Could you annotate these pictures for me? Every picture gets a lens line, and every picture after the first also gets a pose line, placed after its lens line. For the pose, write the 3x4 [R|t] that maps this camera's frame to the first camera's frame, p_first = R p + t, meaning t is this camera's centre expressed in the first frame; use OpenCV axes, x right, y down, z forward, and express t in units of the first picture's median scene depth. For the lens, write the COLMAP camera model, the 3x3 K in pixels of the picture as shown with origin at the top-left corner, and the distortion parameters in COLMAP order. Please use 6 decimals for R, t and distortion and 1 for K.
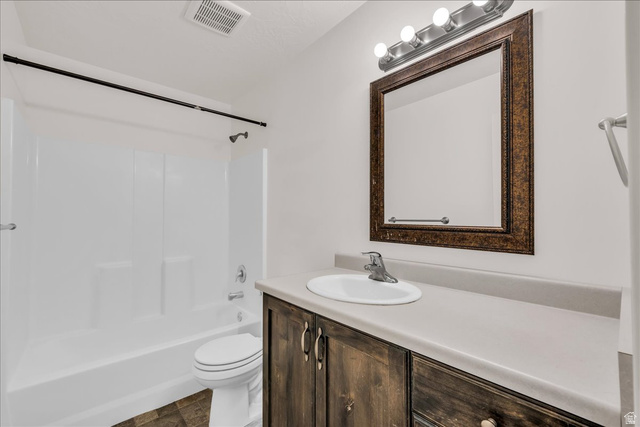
lens RADIAL K [[290.3, 0, 320.0], [0, 290.3, 213.5], [0, 0, 1]] dist [-0.000044, -0.000198]
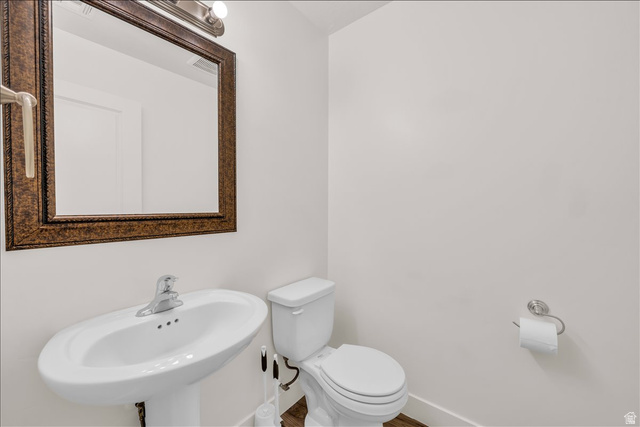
lens RADIAL K [[290.3, 0, 320.0], [0, 290.3, 213.5], [0, 0, 1]] dist [-0.000044, -0.000198]
pose [[-0.258385, -0.032331, 0.965501, -0.595205], [-0.016565, 0.999441, 0.029035, 0.005770], [-0.965900, -0.008491, -0.258776, 0.793241]]
